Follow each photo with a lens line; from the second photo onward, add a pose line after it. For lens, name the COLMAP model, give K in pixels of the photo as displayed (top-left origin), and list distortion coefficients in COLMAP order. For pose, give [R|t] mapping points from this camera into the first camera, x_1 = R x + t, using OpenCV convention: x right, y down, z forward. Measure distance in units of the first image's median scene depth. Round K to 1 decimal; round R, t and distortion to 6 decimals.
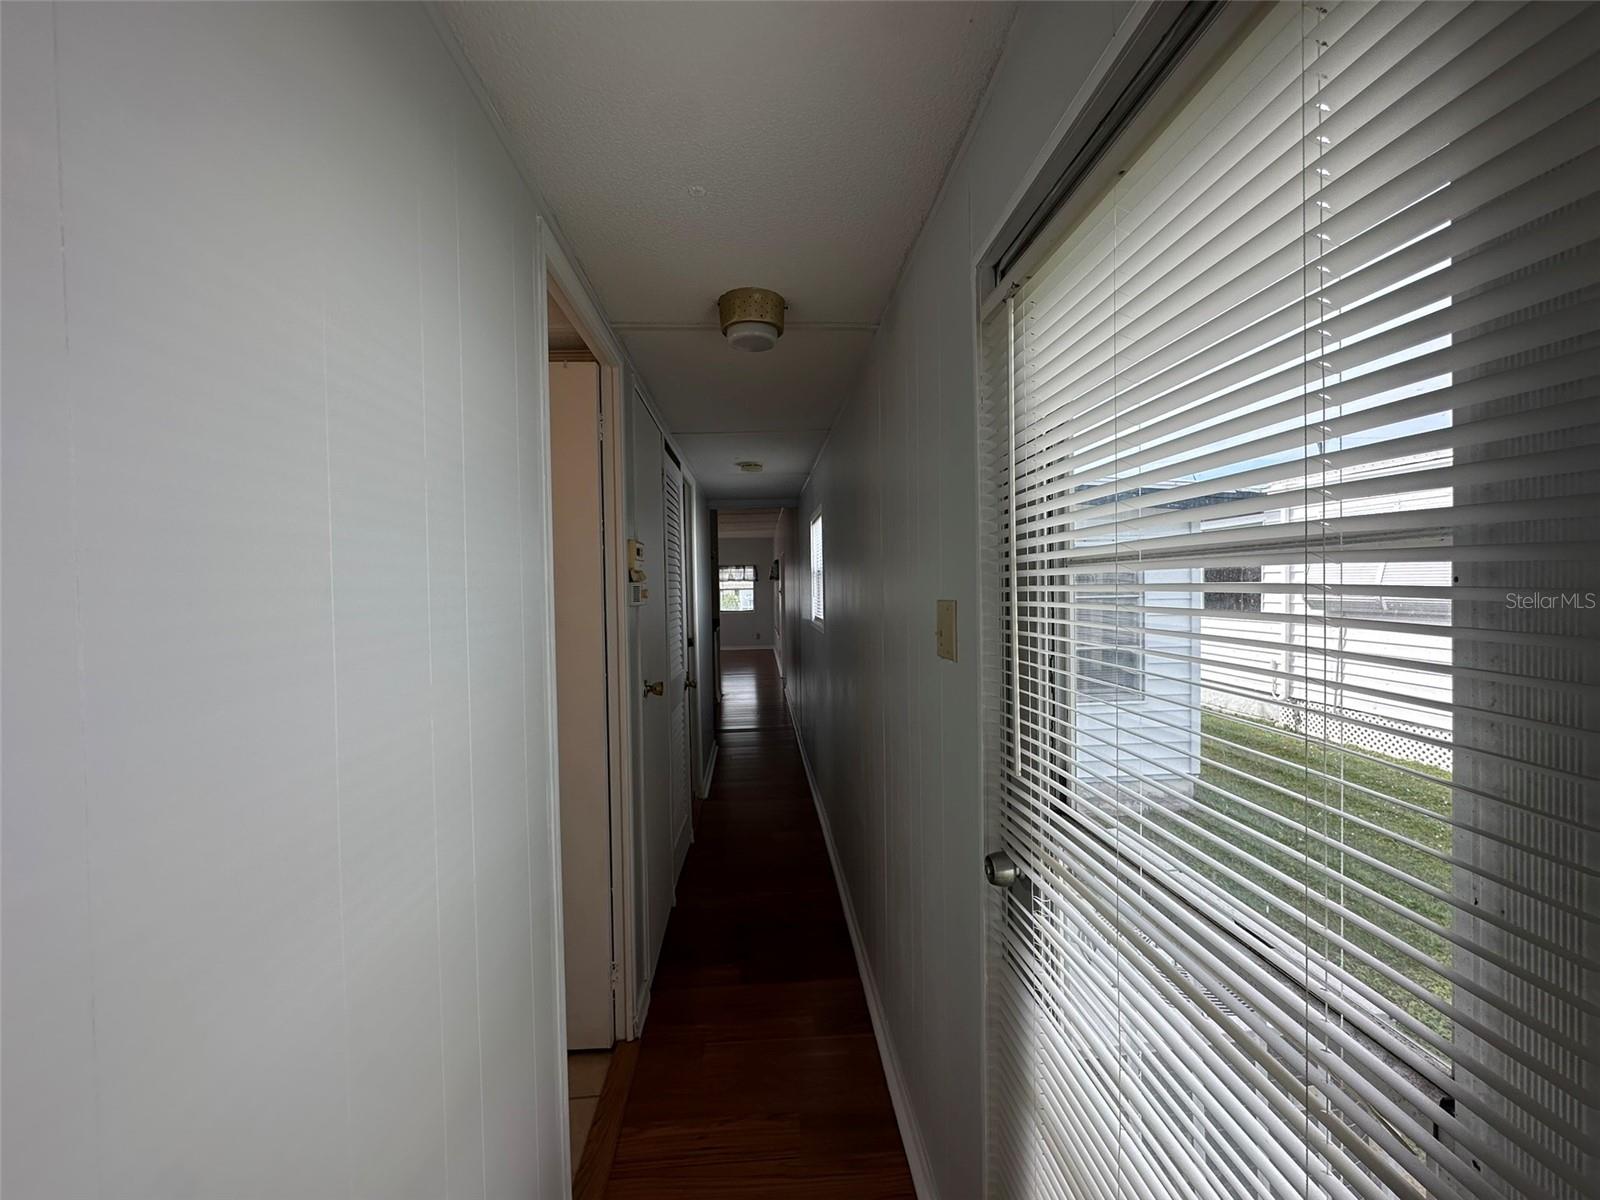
lens RADIAL K [[637.8, 0, 798.5], [0, 637.8, 599.1], [0, 0, 1]] dist [0.000330, 0.000505]
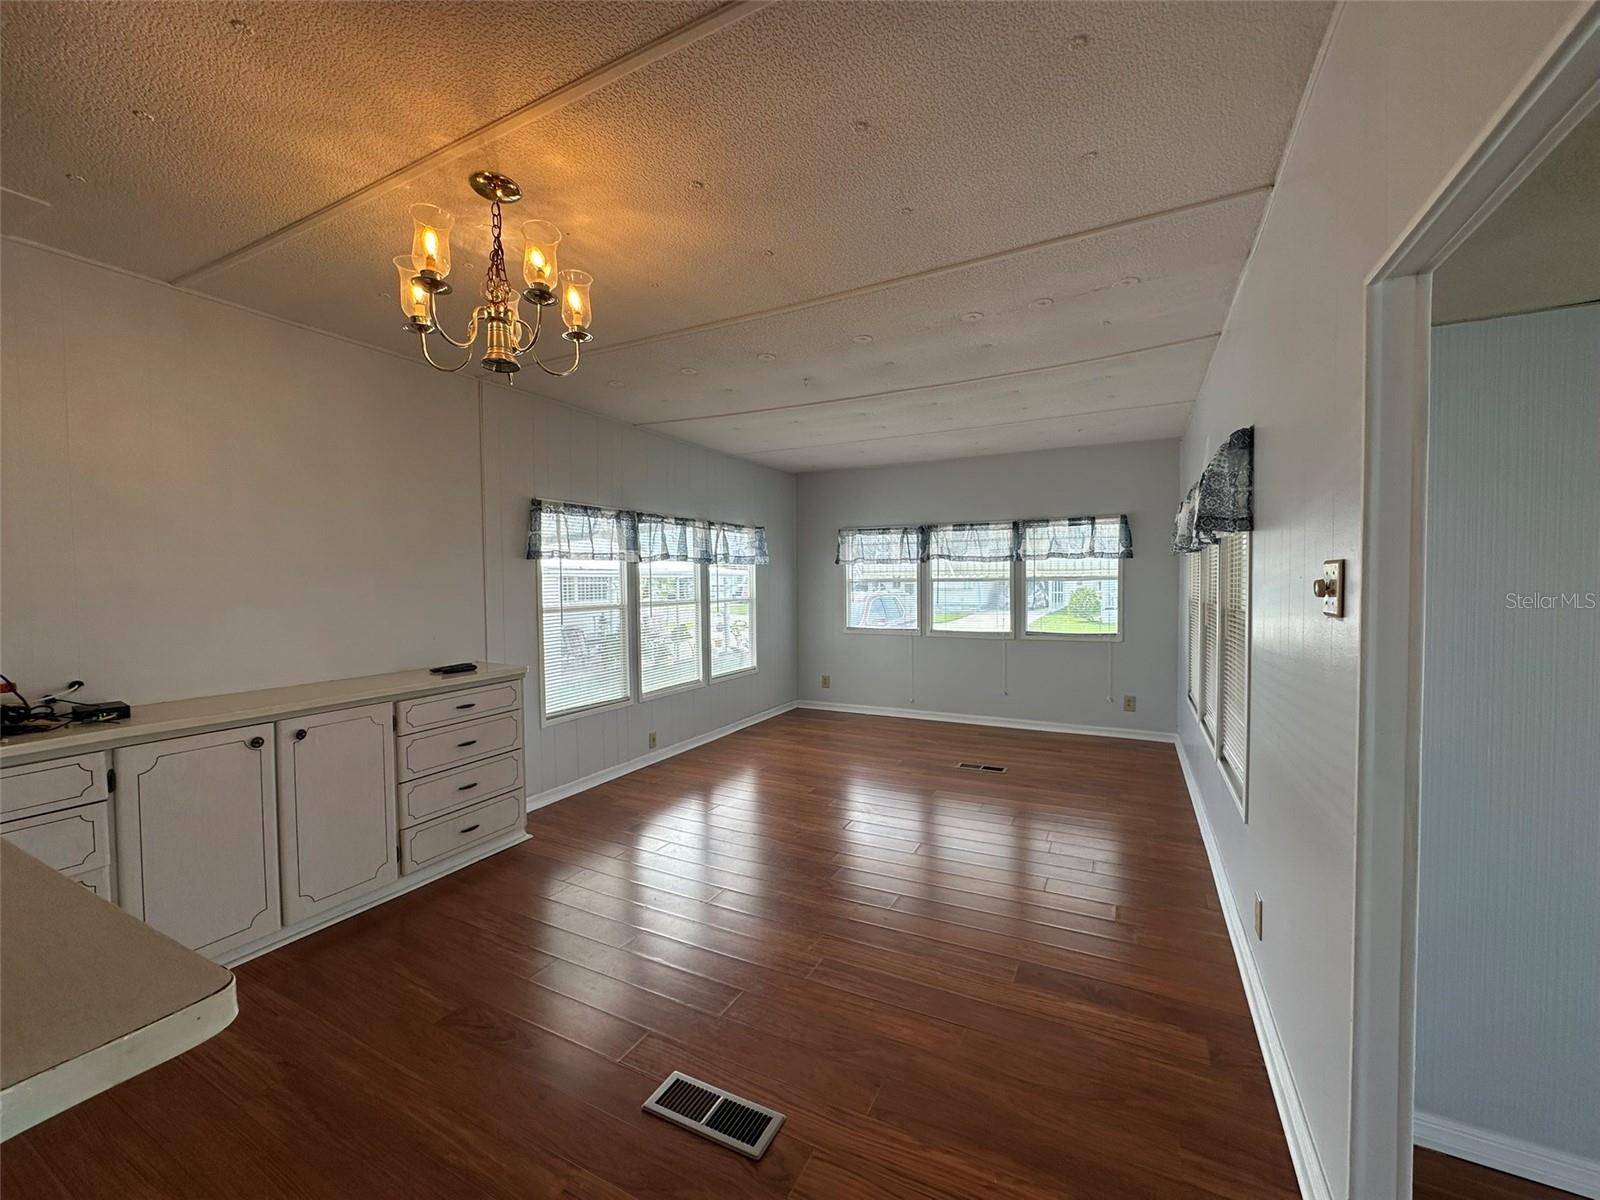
lens RADIAL K [[637.8, 0, 798.5], [0, 637.8, 599.1], [0, 0, 1]] dist [0.000330, 0.000505]
pose [[0.855873, 0.024511, -0.516605, -0.037891], [-0.016403, 0.999660, 0.020255, -0.008331], [0.516926, -0.008861, 0.855984, 0.582824]]
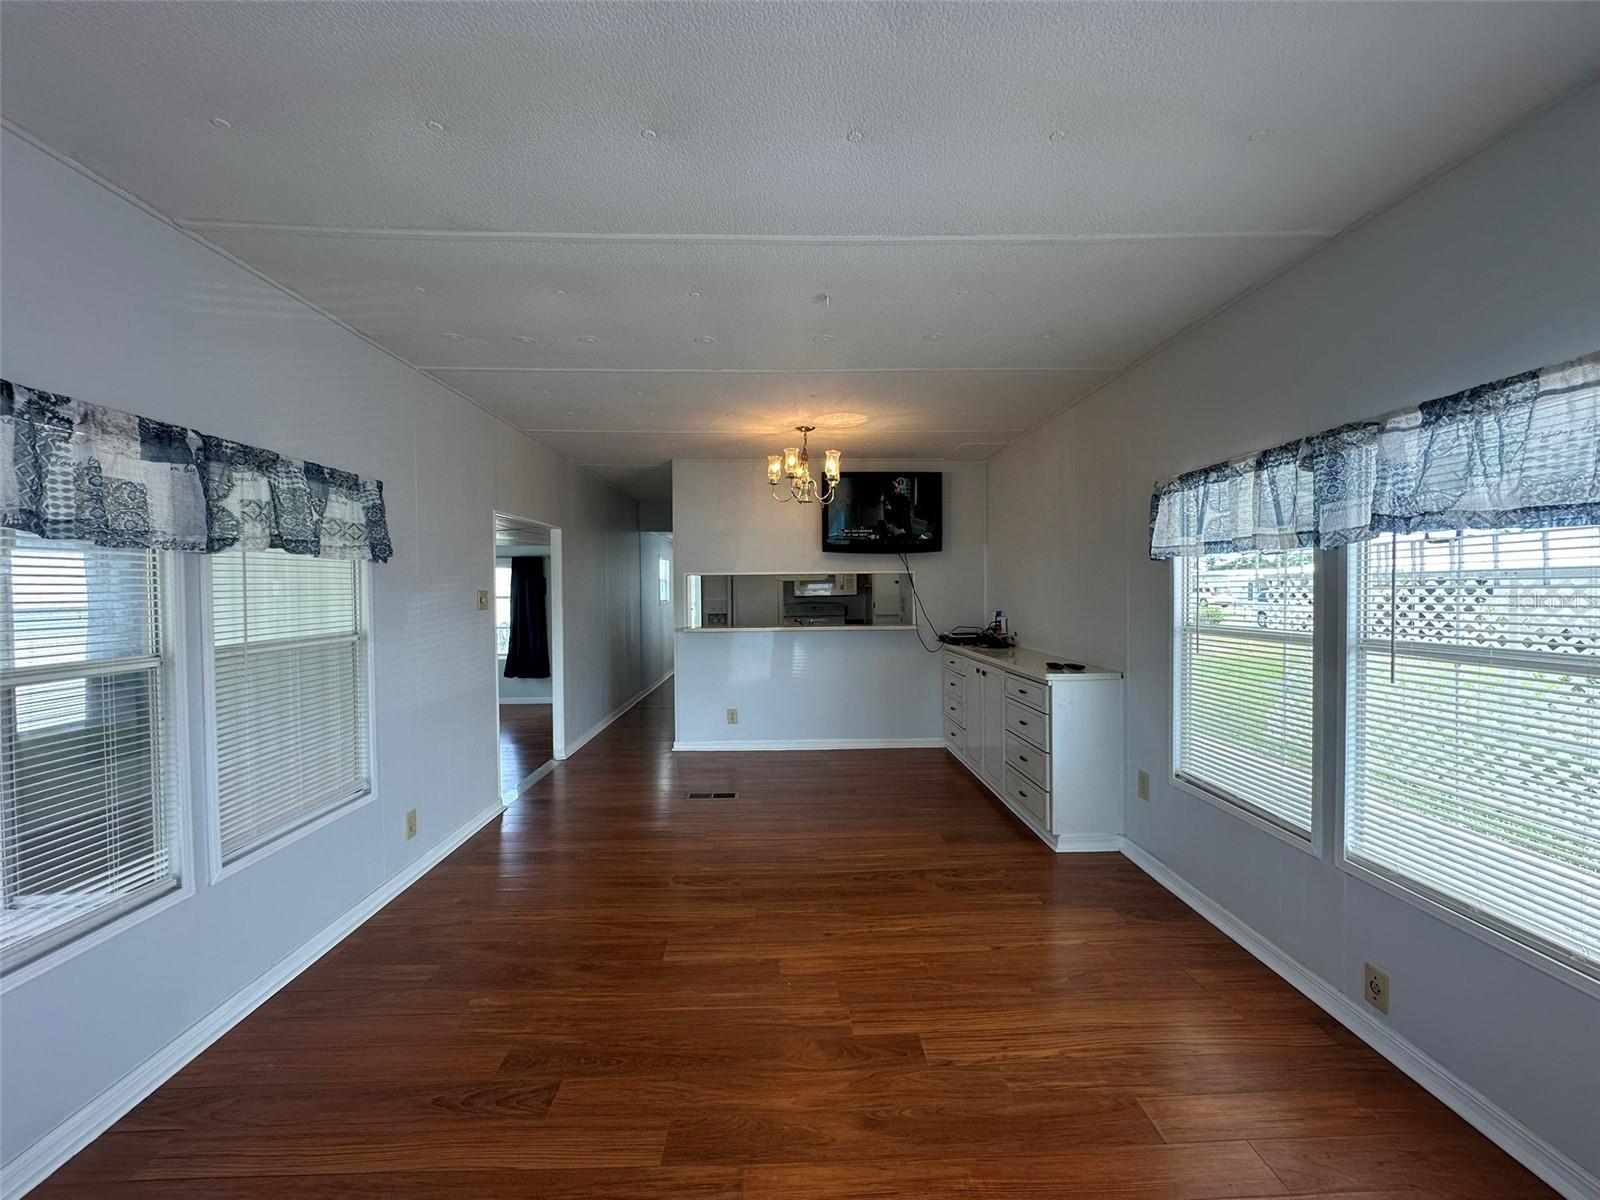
lens RADIAL K [[637.8, 0, 798.5], [0, 637.8, 599.1], [0, 0, 1]] dist [0.000330, 0.000505]
pose [[-0.998663, 0.028640, 0.043029, -0.163526], [0.030262, 0.998837, 0.037527, -0.016186], [-0.041904, 0.038779, -0.998369, 0.969016]]
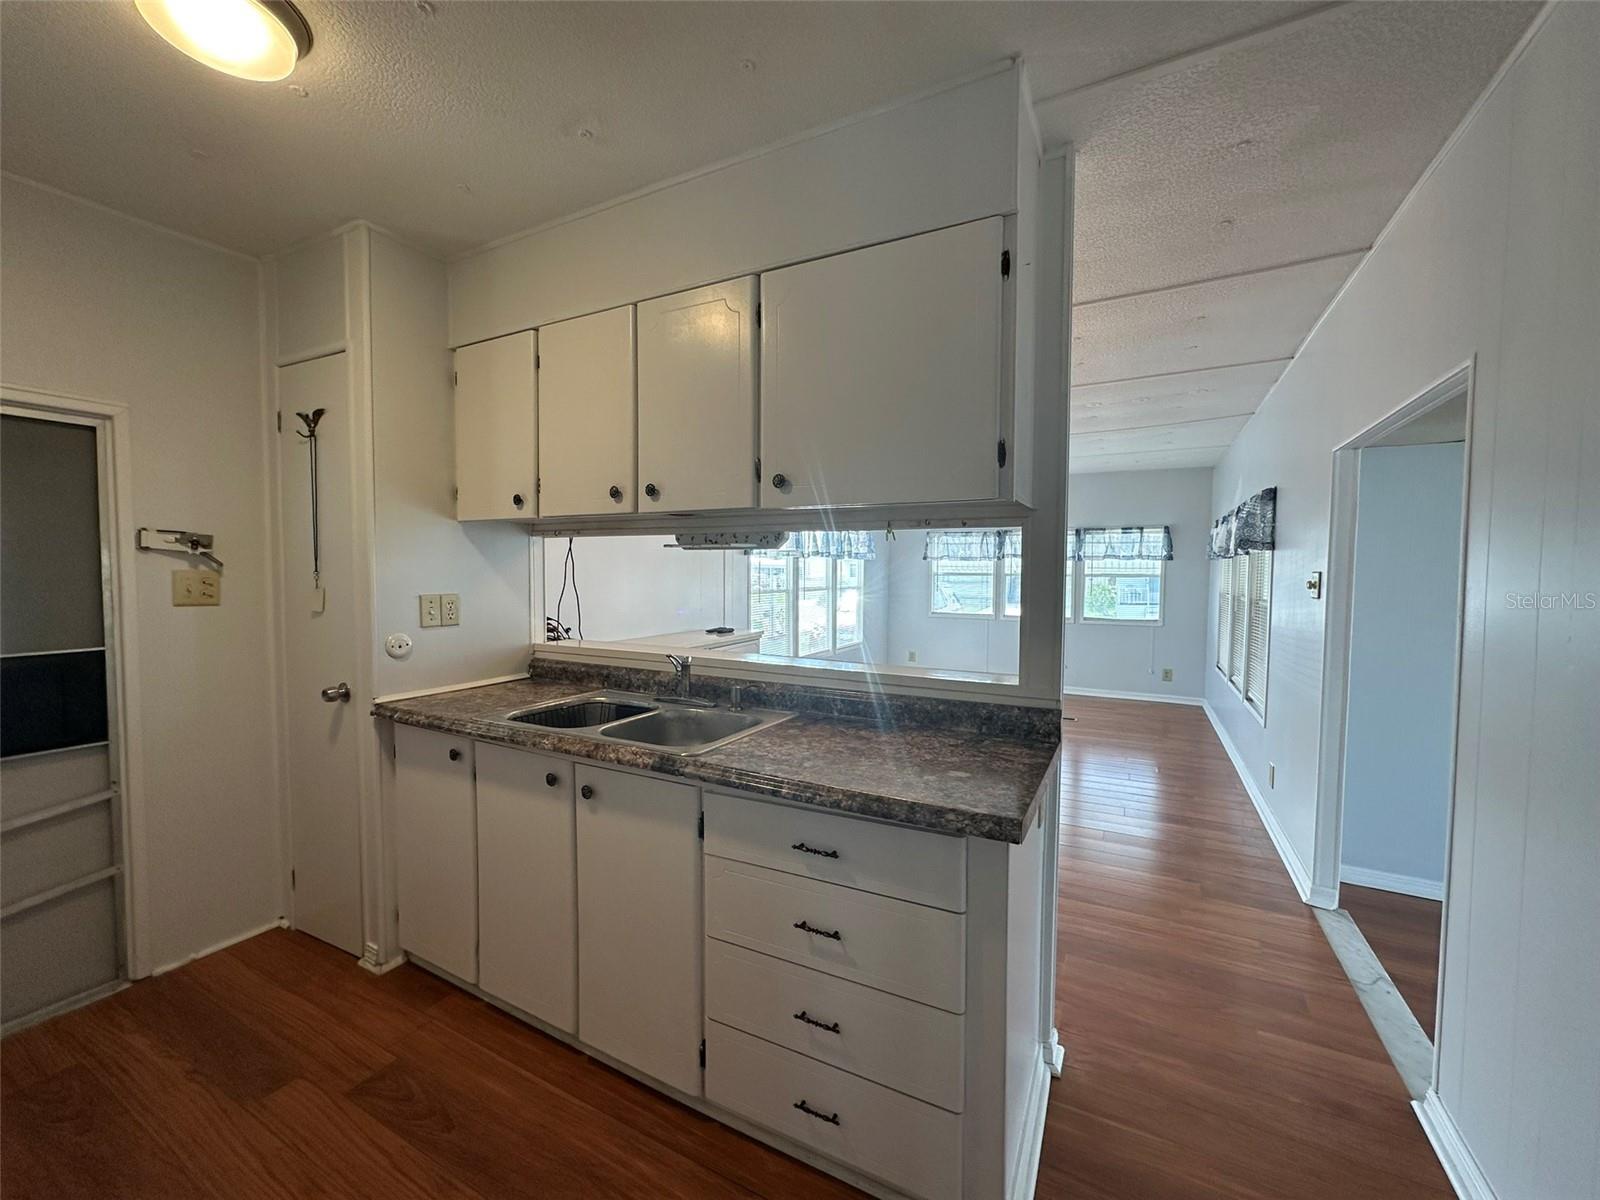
lens RADIAL K [[637.8, 0, 798.5], [0, 637.8, 599.1], [0, 0, 1]] dist [0.000330, 0.000505]
pose [[0.851101, 0.047759, -0.522825, -0.051450], [-0.034057, 0.998779, 0.035795, -0.006668], [0.523896, -0.012660, 0.851688, 0.455575]]
